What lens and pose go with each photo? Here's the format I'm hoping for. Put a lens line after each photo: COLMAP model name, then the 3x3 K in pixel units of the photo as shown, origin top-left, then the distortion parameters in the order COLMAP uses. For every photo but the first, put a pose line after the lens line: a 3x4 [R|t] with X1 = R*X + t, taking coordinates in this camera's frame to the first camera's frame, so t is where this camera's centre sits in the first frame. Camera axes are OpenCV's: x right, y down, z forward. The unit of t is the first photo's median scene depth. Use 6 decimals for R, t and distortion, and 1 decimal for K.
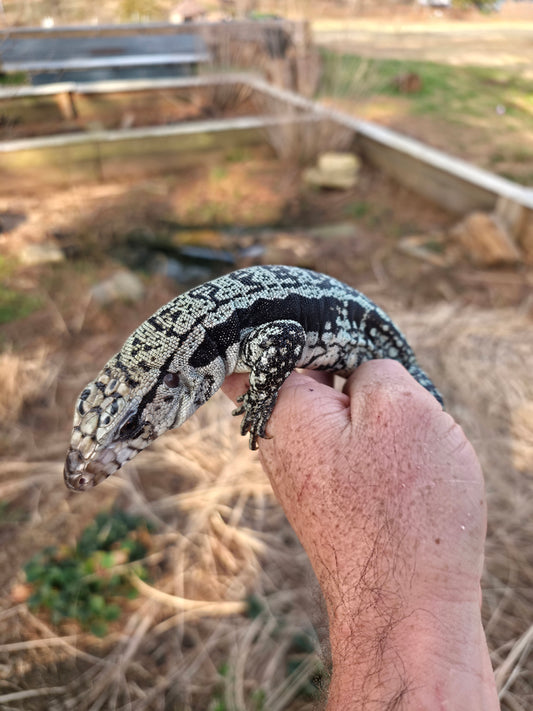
lens RADIAL K [[495.4, 0, 270.0], [0, 495.4, 365.3], [0, 0, 1]] dist [-0.017331, 0.000768]
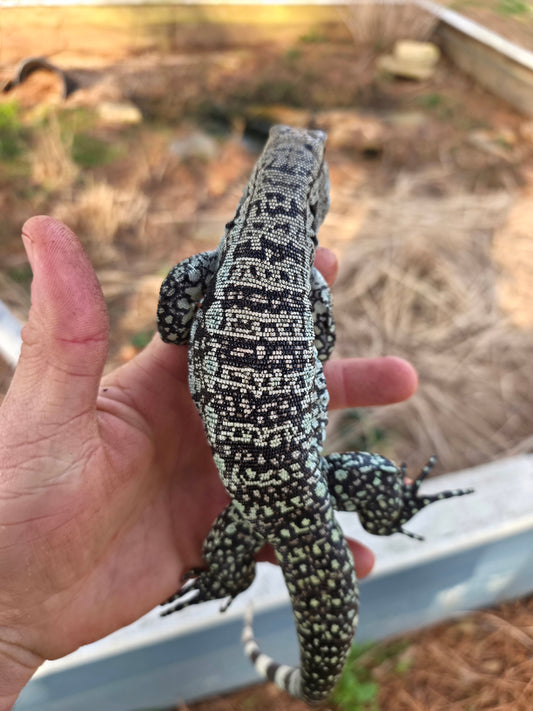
lens RADIAL K [[495.4, 0, 270.0], [0, 495.4, 365.3], [0, 0, 1]] dist [-0.017331, 0.000768]
pose [[0.991554, 0.122142, -0.043606, -0.040185], [-0.113874, 0.980847, 0.158027, 0.102620], [0.062072, -0.151727, 0.986471, -0.088557]]
